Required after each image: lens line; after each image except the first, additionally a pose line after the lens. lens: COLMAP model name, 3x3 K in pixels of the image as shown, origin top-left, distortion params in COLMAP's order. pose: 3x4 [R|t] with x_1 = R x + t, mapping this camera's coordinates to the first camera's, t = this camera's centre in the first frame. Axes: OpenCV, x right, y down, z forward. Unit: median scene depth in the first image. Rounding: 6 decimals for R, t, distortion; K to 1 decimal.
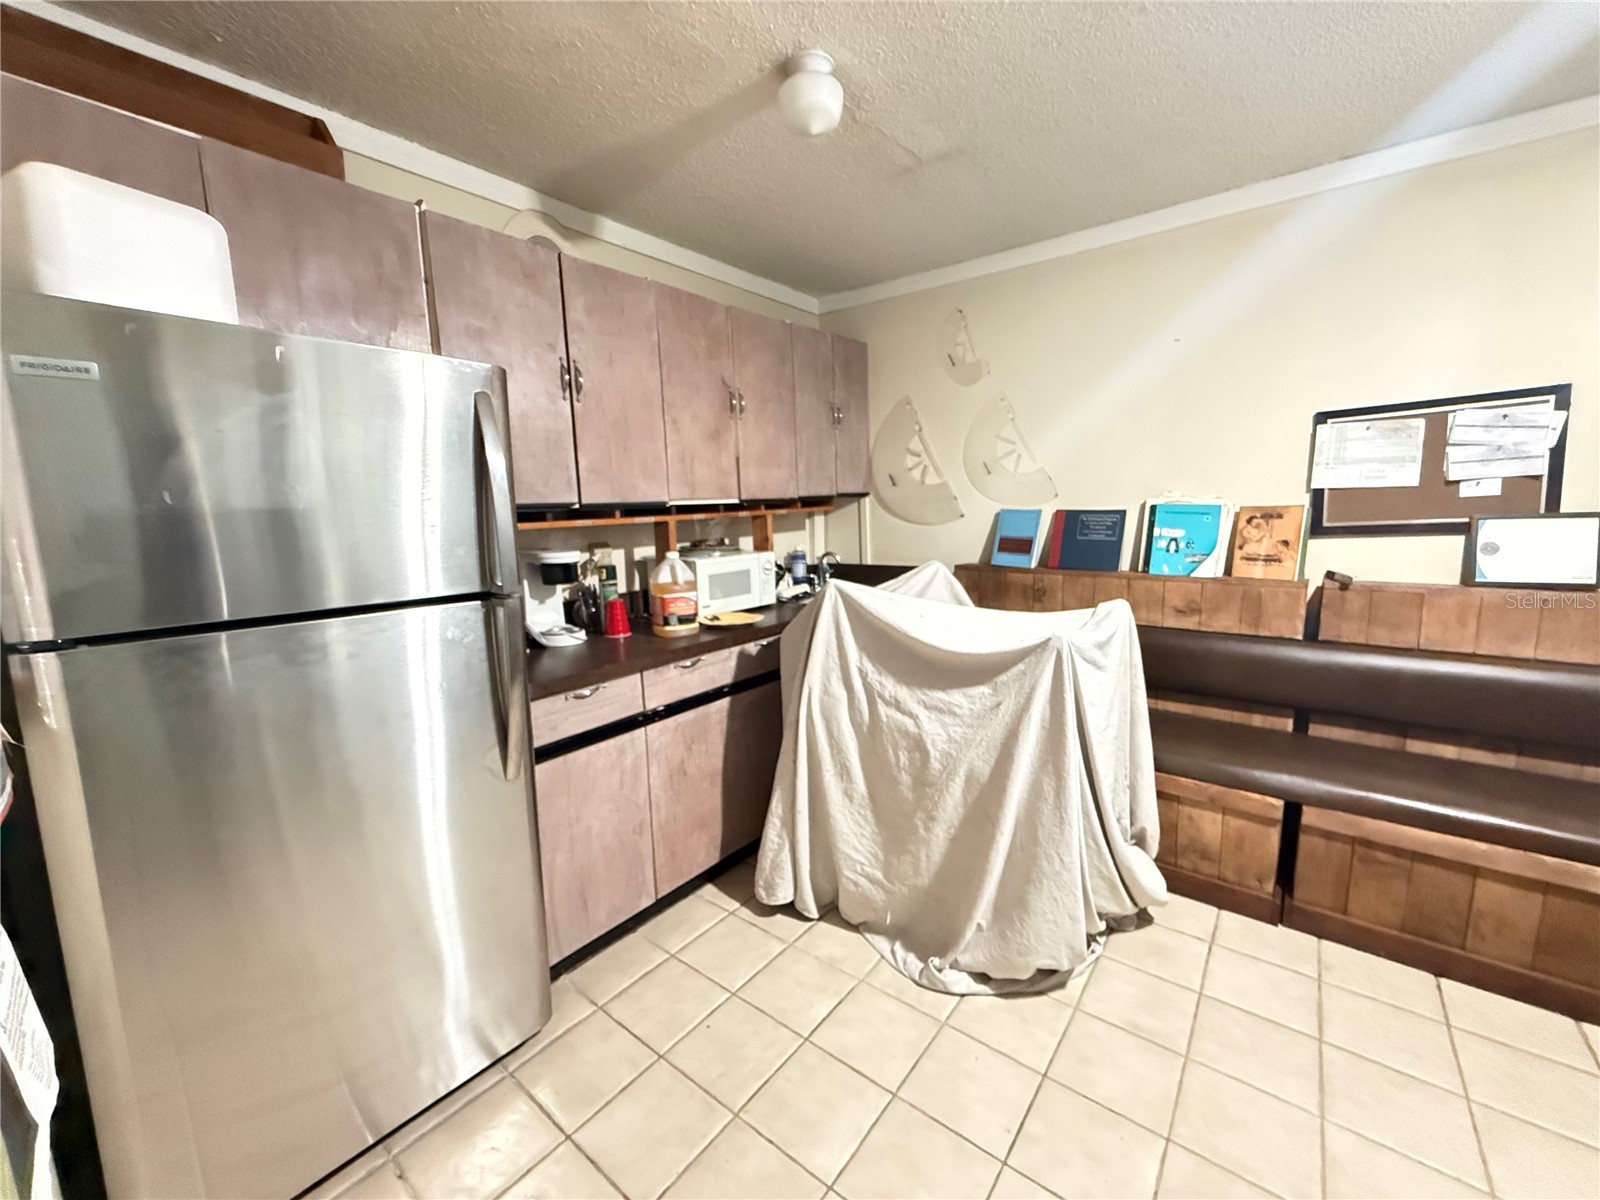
lens RADIAL K [[640.8, 0, 800.3], [0, 640.8, 592.9], [0, 0, 1]] dist [0.001158, 0.000474]
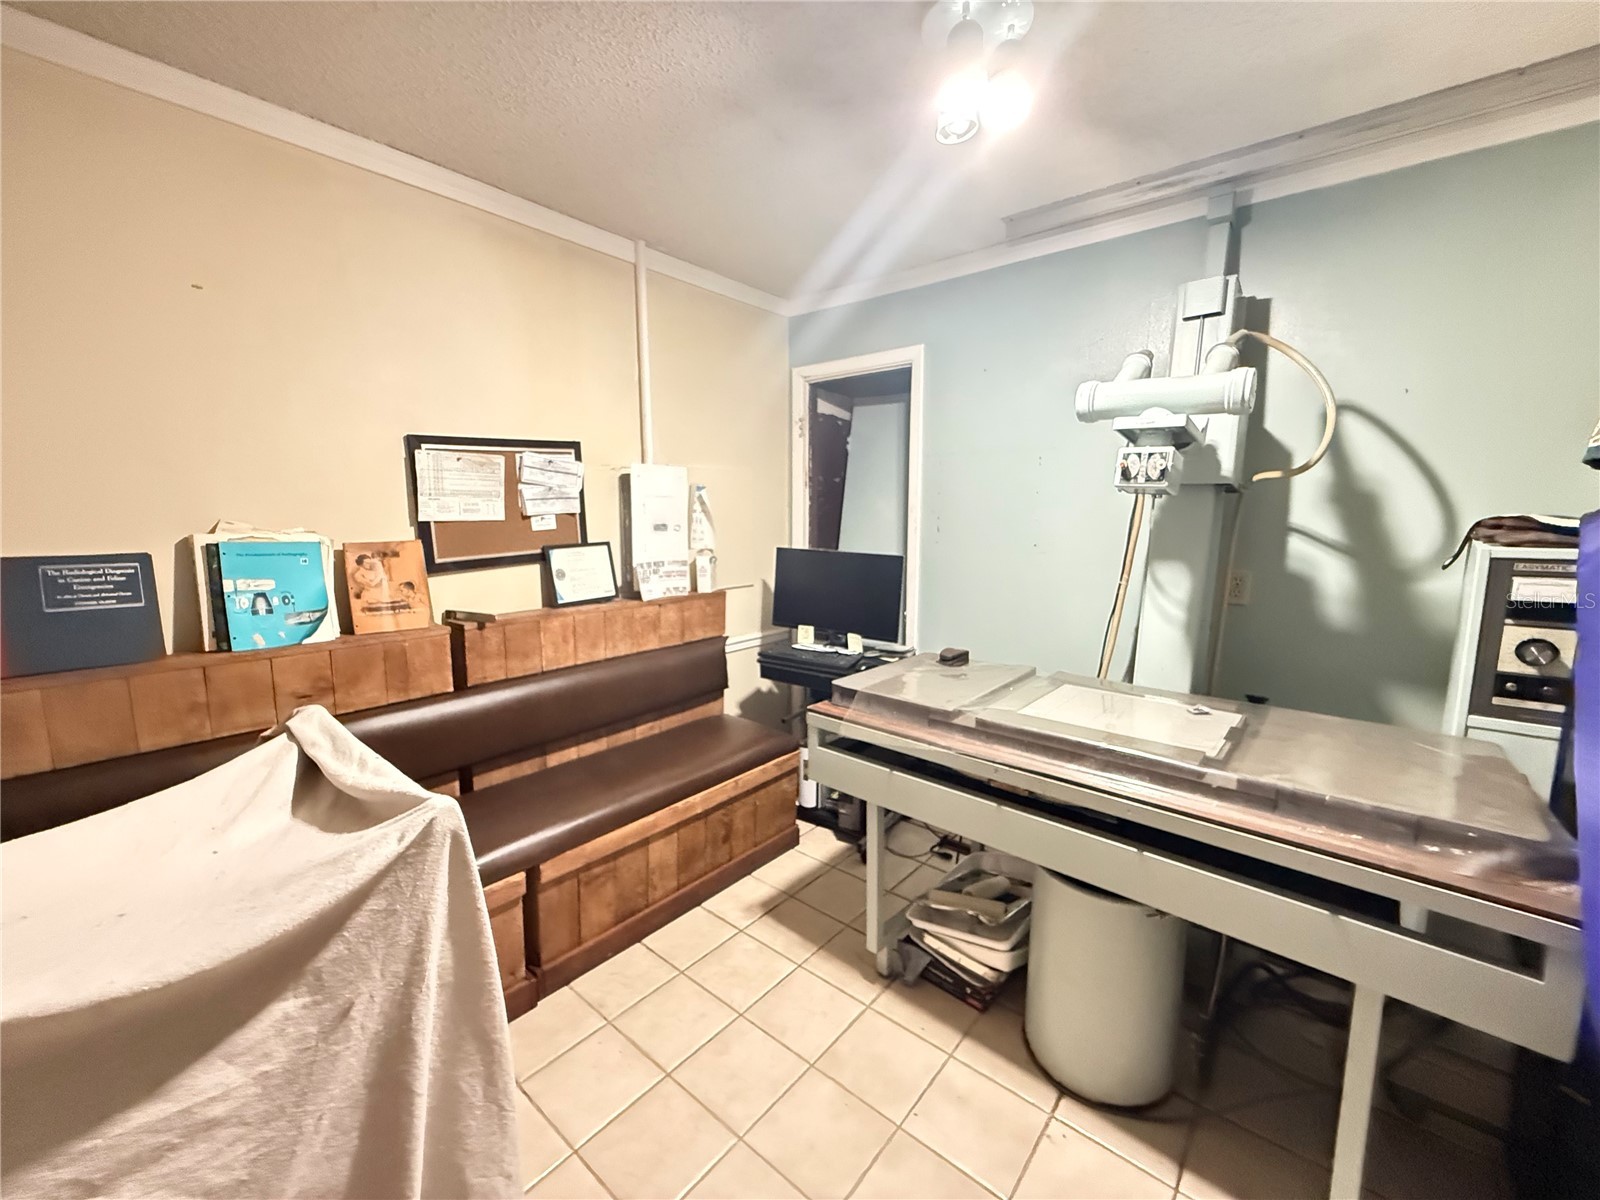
lens RADIAL K [[640.8, 0, 799.4], [0, 640.8, 599.7], [0, 0, 1]] dist [0.001158, 0.000474]
pose [[0.035890, -0.118510, 0.992304, -0.069142], [0.137058, 0.984145, 0.112578, -0.089965], [-0.989913, 0.131963, 0.051563, 0.483189]]
